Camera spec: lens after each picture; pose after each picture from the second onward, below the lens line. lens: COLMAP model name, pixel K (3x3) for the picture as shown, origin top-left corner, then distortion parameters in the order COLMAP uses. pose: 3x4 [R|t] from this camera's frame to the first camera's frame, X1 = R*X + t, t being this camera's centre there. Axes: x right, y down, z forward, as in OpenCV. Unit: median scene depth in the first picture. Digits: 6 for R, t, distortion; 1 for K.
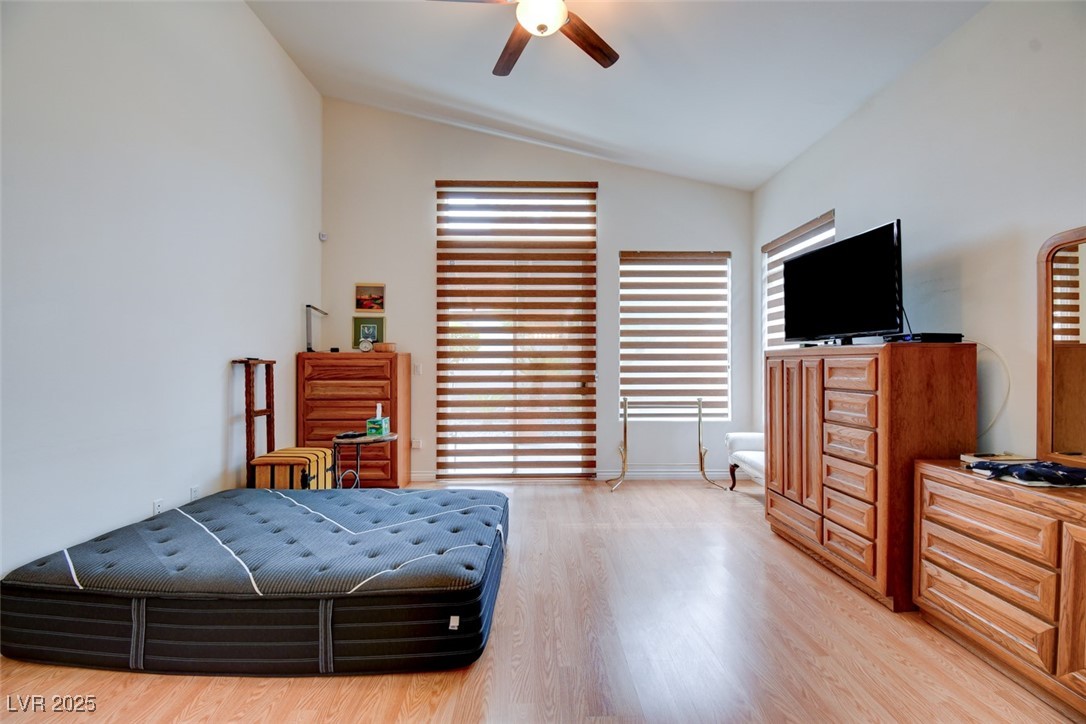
lens RADIAL K [[491.9, 0, 549.5], [0, 491.9, 358.1], [0, 0, 1]] dist [-0.001729, -0.012503]
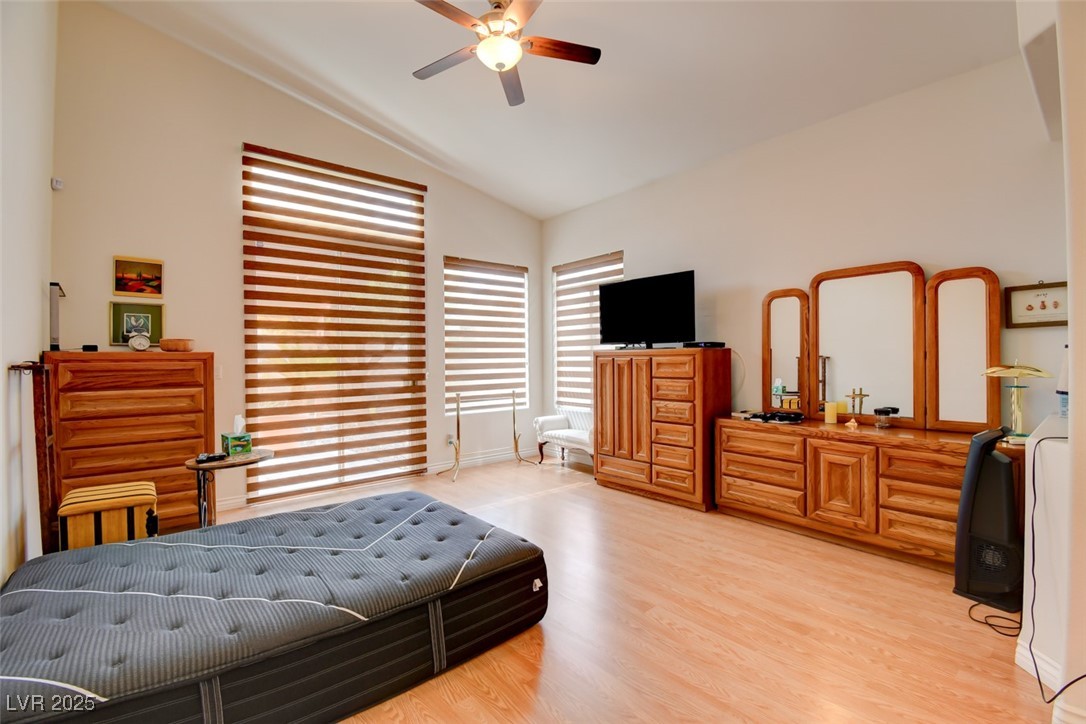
lens RADIAL K [[491.9, 0, 566.2], [0, 491.9, 359.3], [0, 0, 1]] dist [-0.001729, -0.012503]
pose [[0.764595, -0.009588, 0.644439, -0.378069], [0.001927, 0.999919, 0.012591, -0.007873], [-0.644508, -0.008386, 0.764552, 0.022982]]
